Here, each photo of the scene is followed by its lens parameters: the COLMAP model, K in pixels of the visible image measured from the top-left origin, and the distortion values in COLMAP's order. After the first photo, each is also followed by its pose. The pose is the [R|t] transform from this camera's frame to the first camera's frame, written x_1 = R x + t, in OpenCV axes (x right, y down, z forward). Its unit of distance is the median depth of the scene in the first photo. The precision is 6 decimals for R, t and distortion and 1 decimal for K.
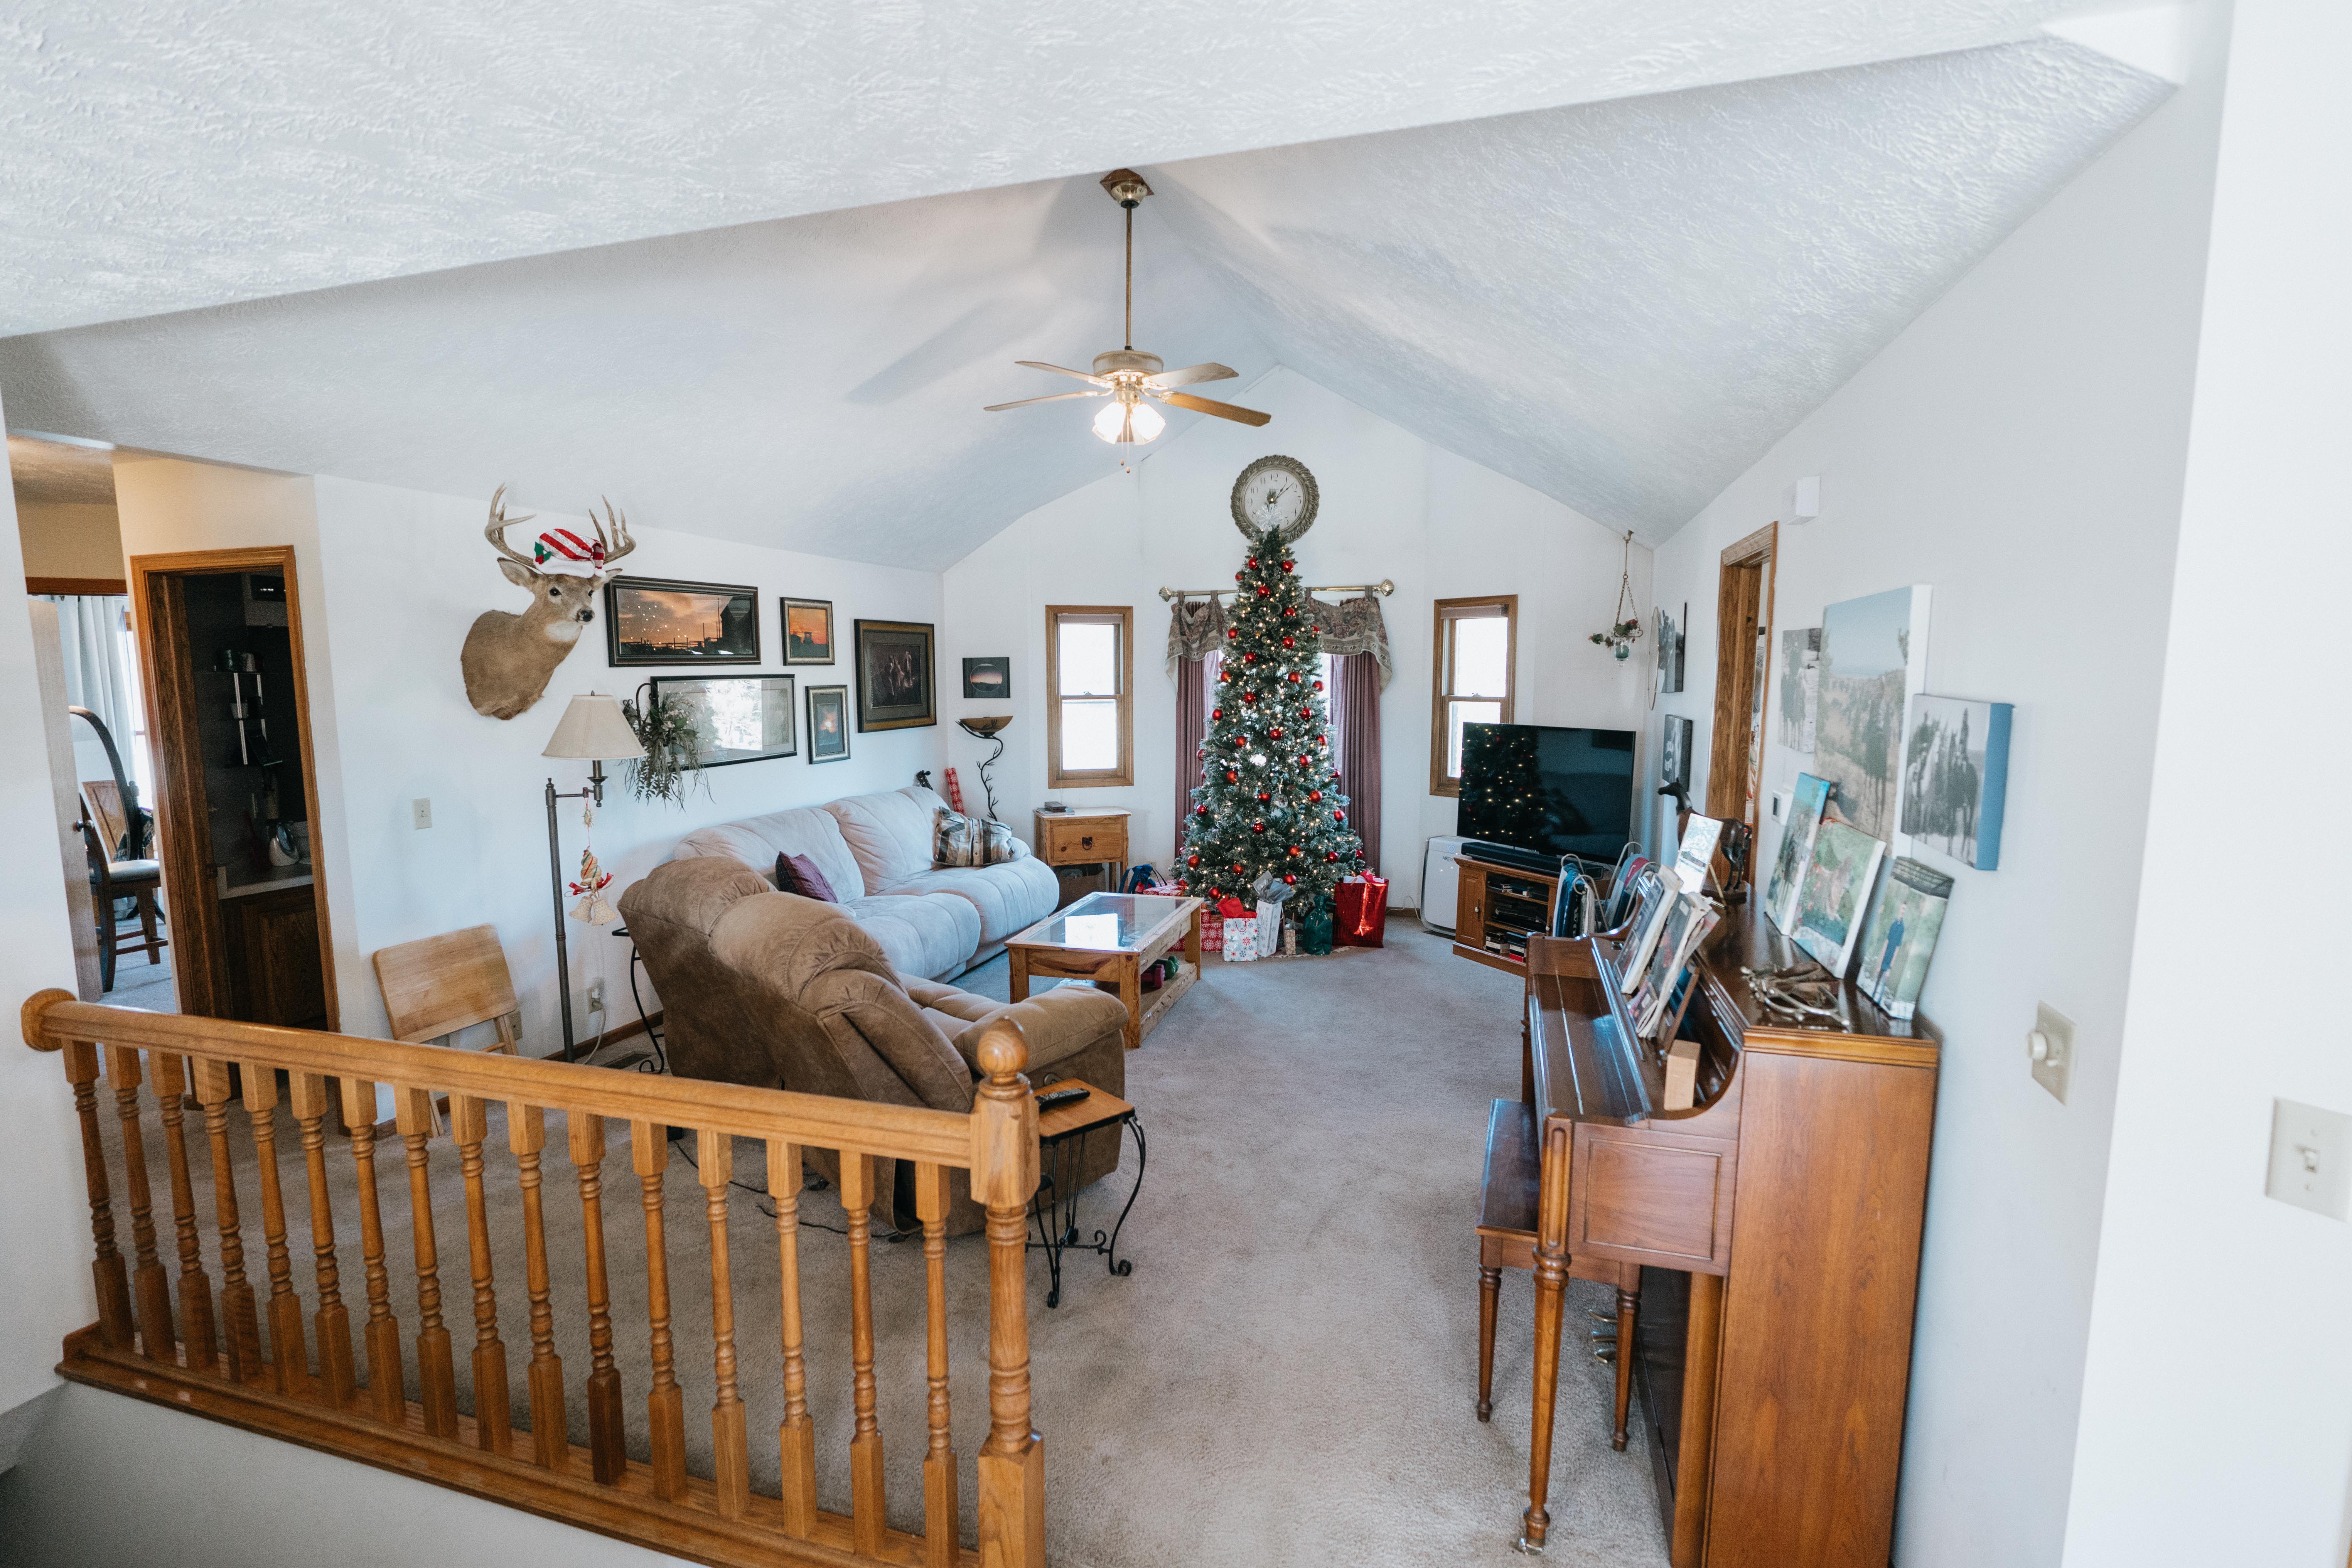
lens RADIAL K [[1088.9, 0, 1179.4], [0, 1088.9, 791.5], [0, 0, 1]] dist [-0.009622, 0.000607]
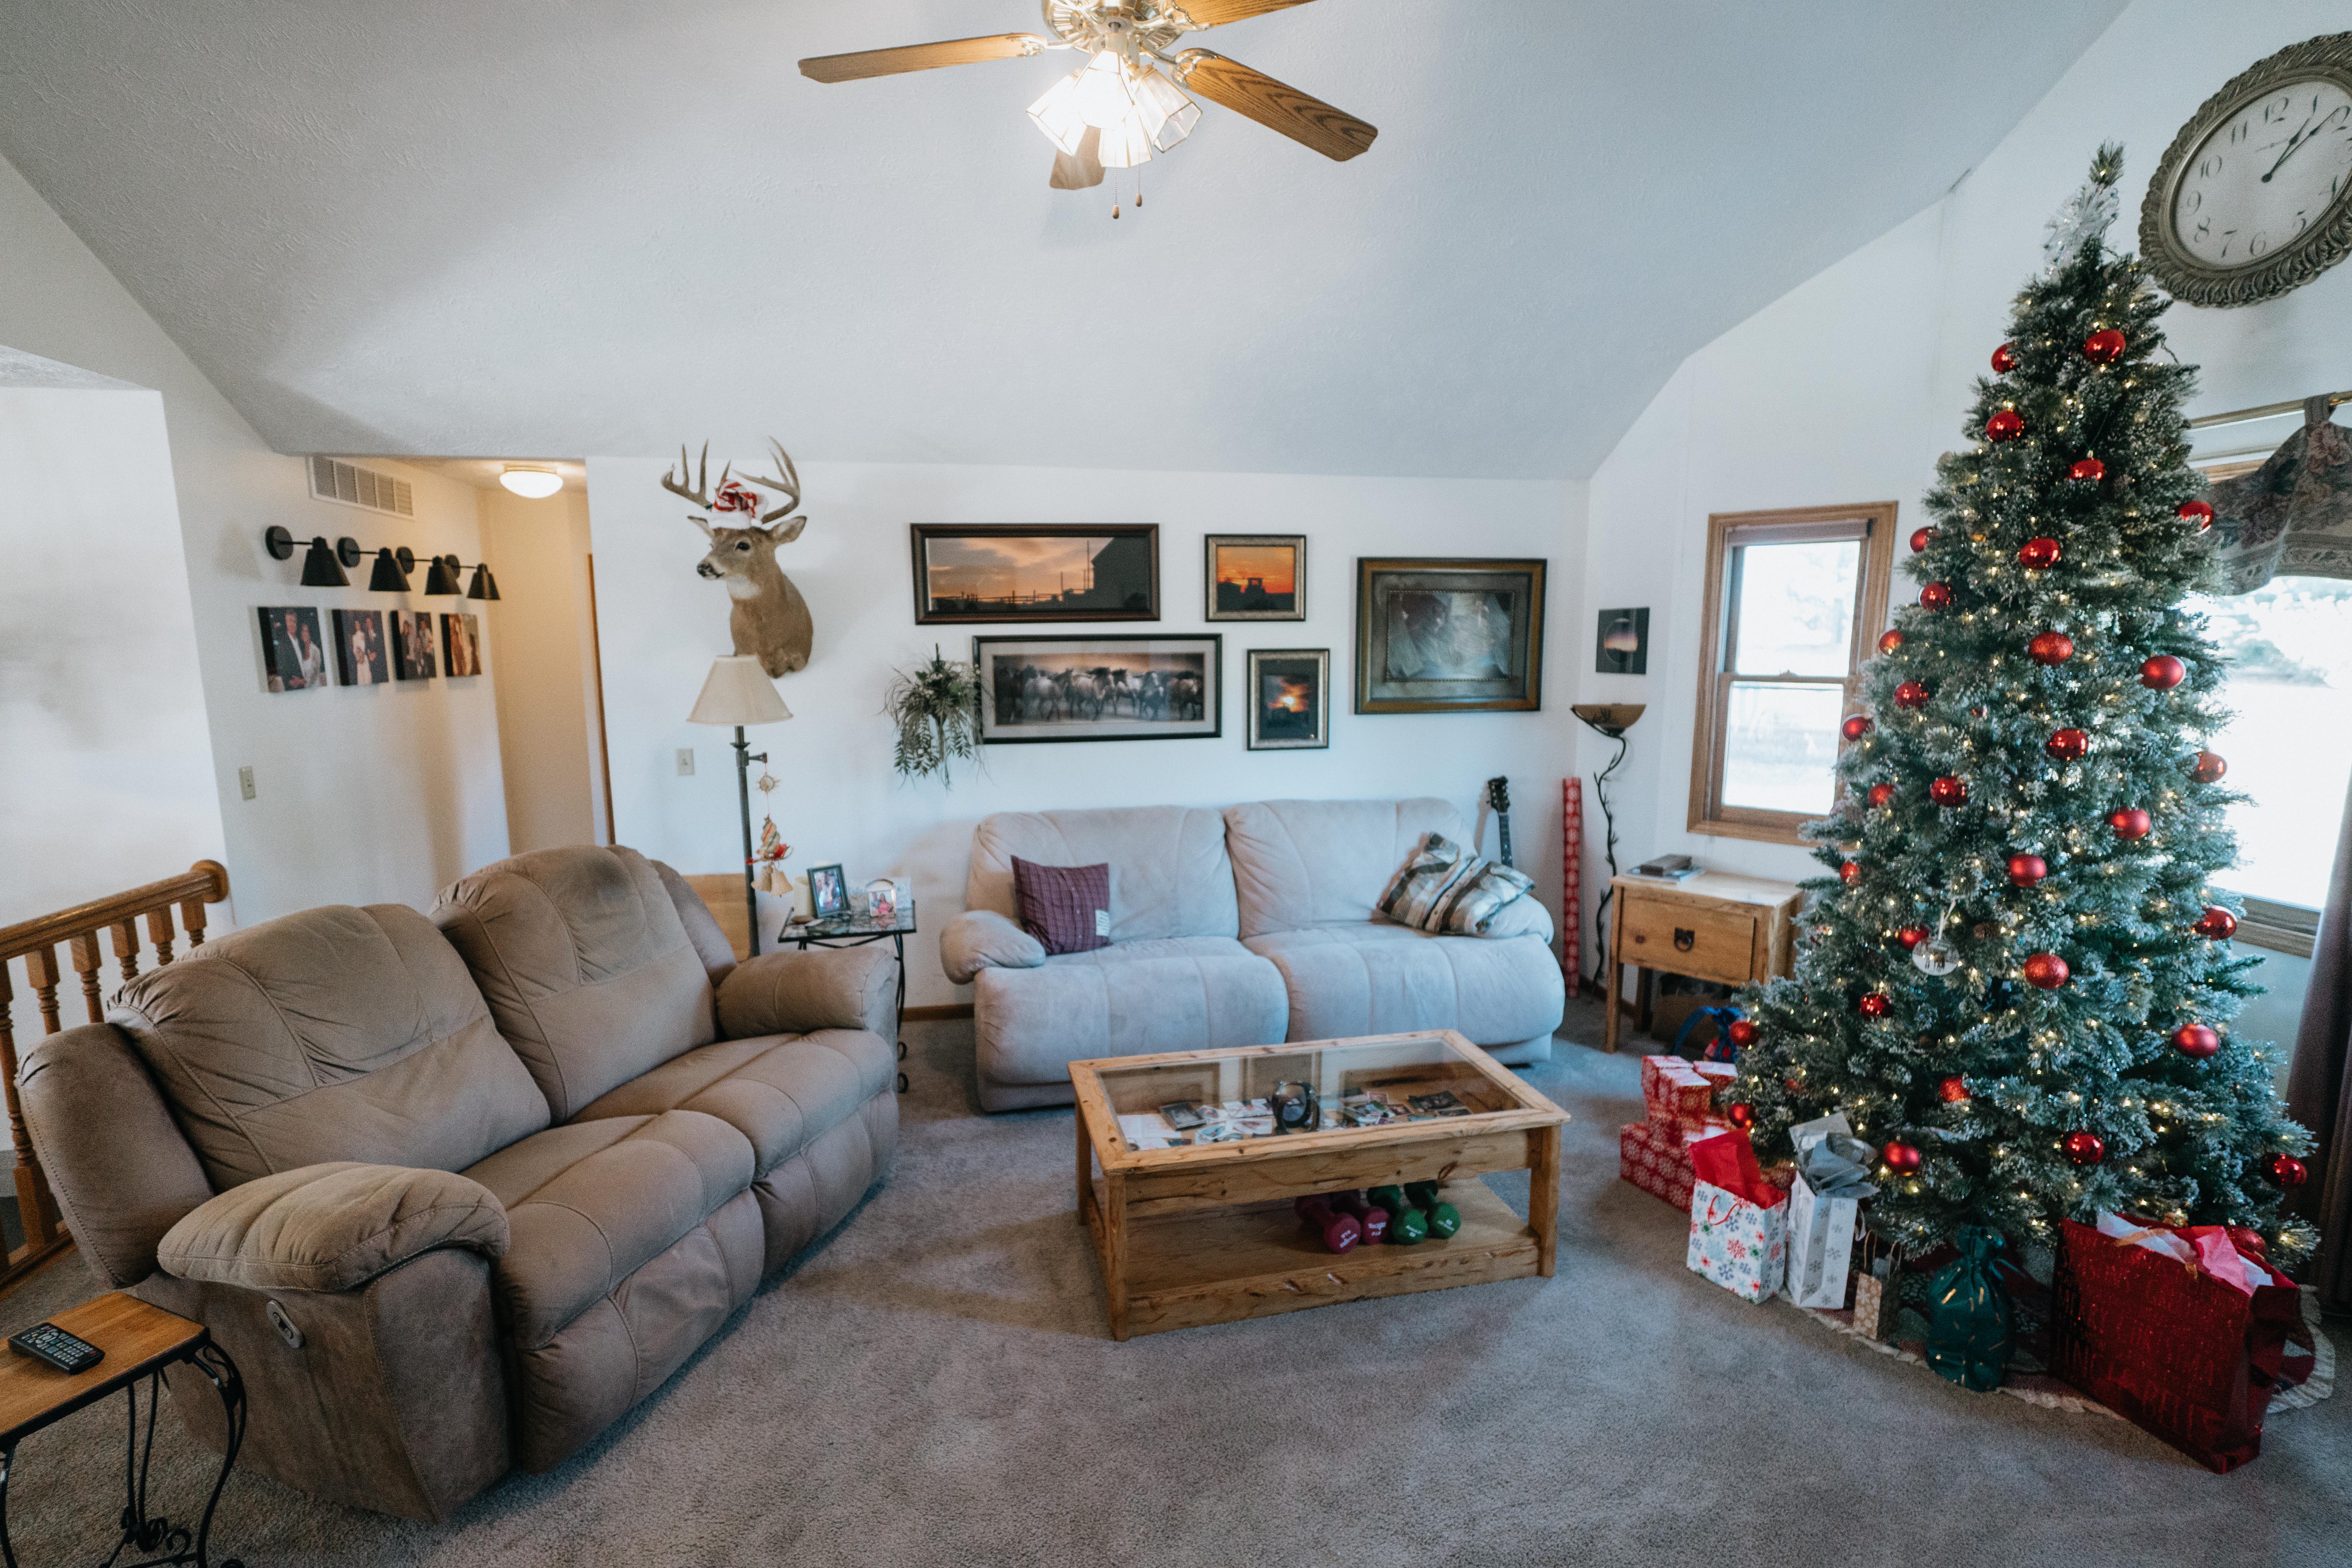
lens RADIAL K [[1088.9, 0, 1167.5], [0, 1088.9, 789.4], [0, 0, 1]] dist [-0.009622, 0.000607]
pose [[0.471442, 0.132318, -0.871914, 0.311535], [-0.097461, 0.990441, 0.097608, -0.067689], [0.876495, 0.038961, 0.479832, 0.578071]]
